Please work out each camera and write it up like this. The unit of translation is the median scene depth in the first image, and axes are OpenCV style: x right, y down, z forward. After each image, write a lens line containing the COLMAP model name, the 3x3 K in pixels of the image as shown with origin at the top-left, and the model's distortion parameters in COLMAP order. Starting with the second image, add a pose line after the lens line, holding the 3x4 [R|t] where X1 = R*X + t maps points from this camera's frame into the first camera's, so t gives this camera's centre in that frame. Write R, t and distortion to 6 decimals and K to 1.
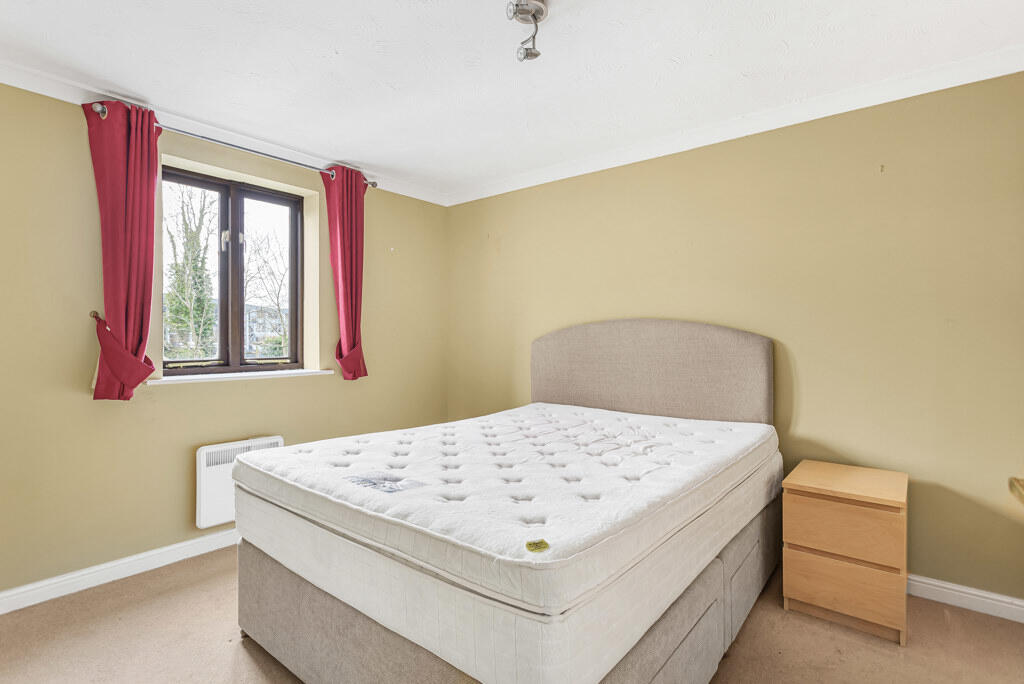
lens RADIAL K [[492.9, 0, 511.6], [0, 492.9, 340.9], [0, 0, 1]] dist [0.002971, 0.000536]
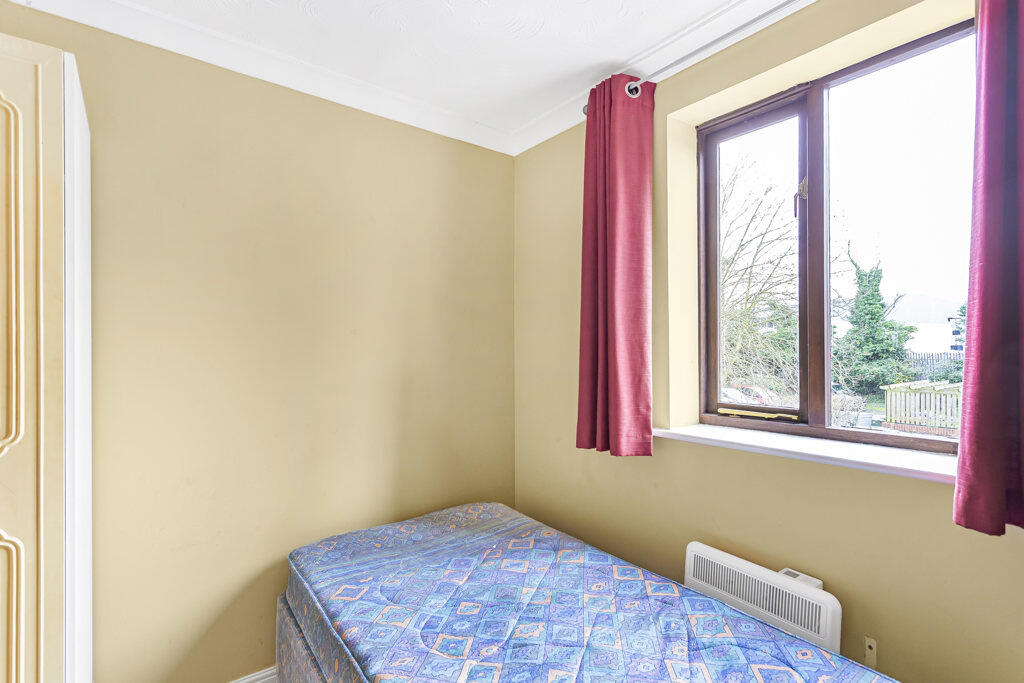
lens RADIAL K [[492.9, 0, 515.3], [0, 492.9, 342.7], [0, 0, 1]] dist [0.002971, 0.000536]
pose [[-0.246541, -0.007018, -0.969107, 0.035523], [-0.009573, 0.999943, -0.004806, -0.035194], [0.969085, 0.008093, -0.246594, 0.841261]]
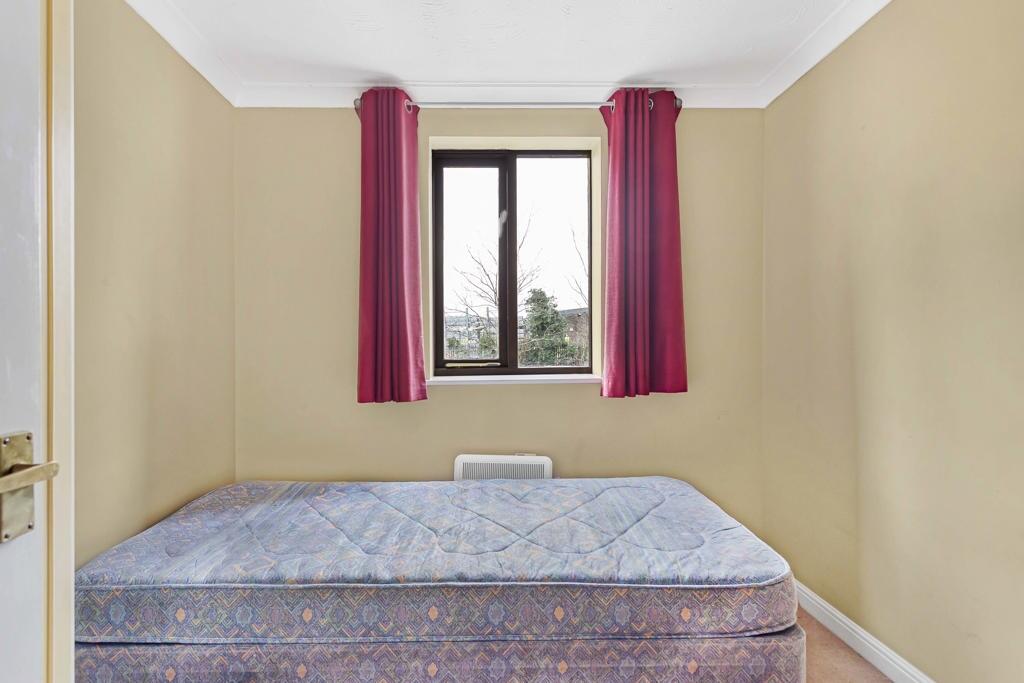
lens RADIAL K [[492.9, 0, 515.4], [0, 492.9, 342.3], [0, 0, 1]] dist [0.002971, 0.000536]
pose [[0.648188, -0.004032, -0.761470, 0.090059], [-0.001025, 0.999980, -0.006167, 0.013008], [0.761480, 0.004778, 0.648171, 0.462772]]
